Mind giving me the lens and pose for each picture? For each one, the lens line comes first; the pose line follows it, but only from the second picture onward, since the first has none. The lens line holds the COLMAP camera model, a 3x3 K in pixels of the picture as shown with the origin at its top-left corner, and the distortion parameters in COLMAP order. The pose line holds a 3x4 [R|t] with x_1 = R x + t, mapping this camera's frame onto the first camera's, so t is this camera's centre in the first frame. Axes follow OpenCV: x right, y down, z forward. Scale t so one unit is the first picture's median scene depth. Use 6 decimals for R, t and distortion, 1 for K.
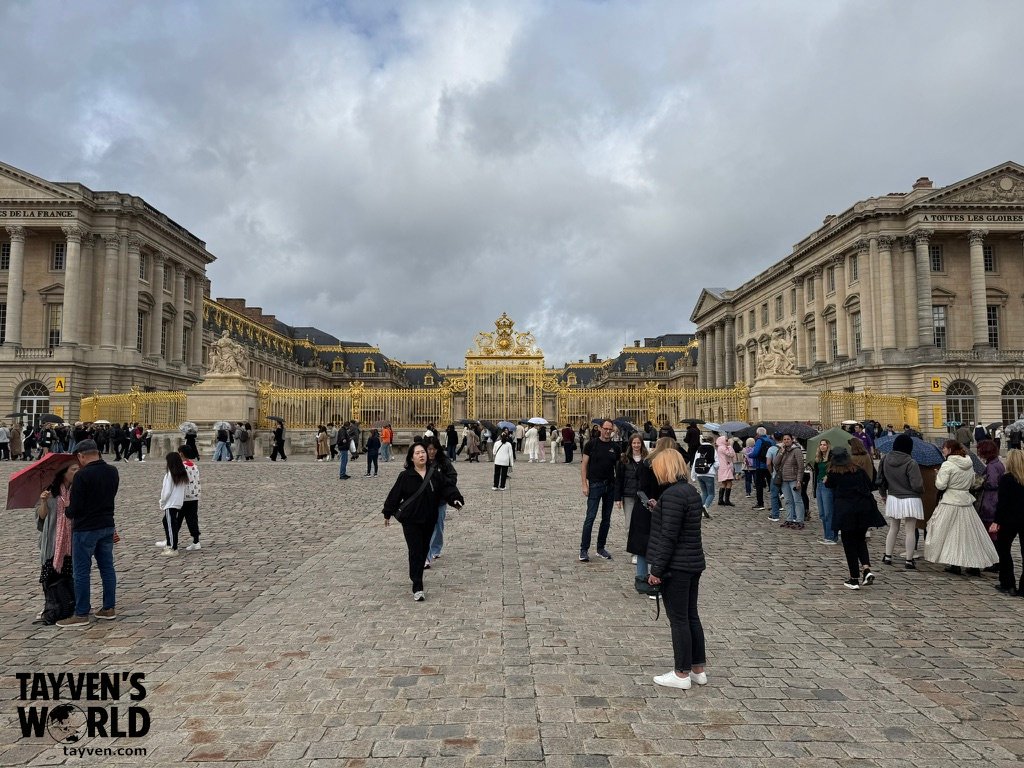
lens RADIAL K [[722.7, 0, 512.0], [0, 722.7, 384.0], [0, 0, 1]] dist [-0.001826, -0.002386]
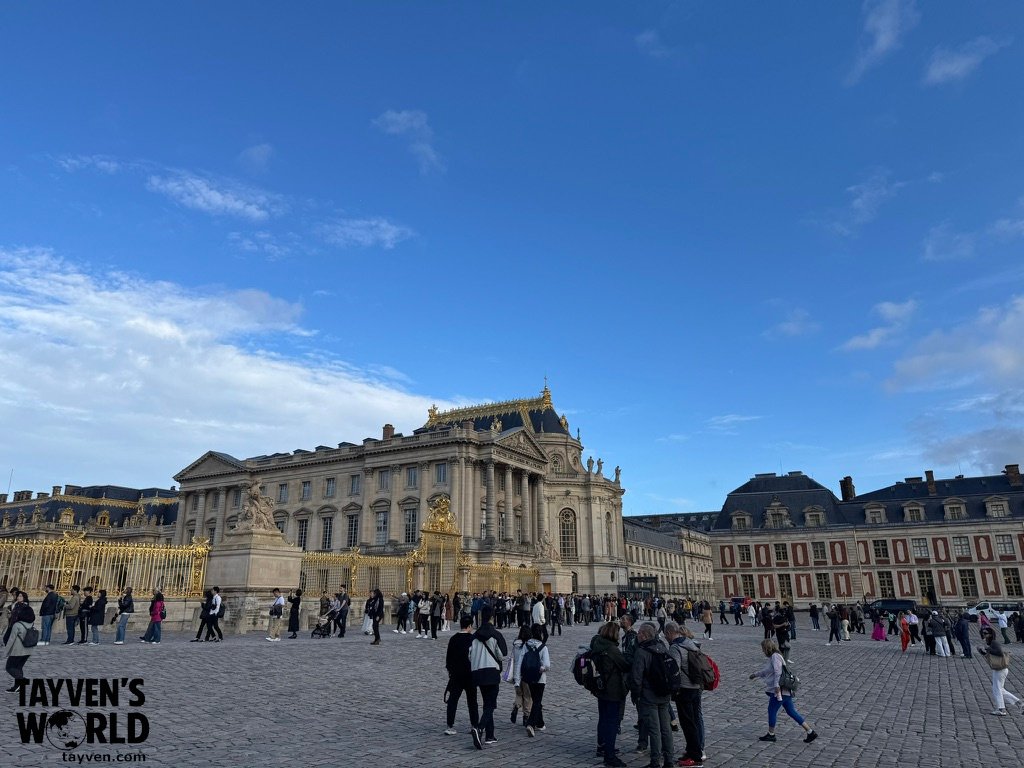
lens RADIAL K [[722.7, 0, 512.0], [0, 722.7, 384.0], [0, 0, 1]] dist [-0.001826, -0.002386]
pose [[0.489857, 0.247135, 0.836041, -0.650355], [-0.060408, 0.966297, -0.250244, 0.010053], [-0.869708, 0.072080, 0.488276, 0.196352]]
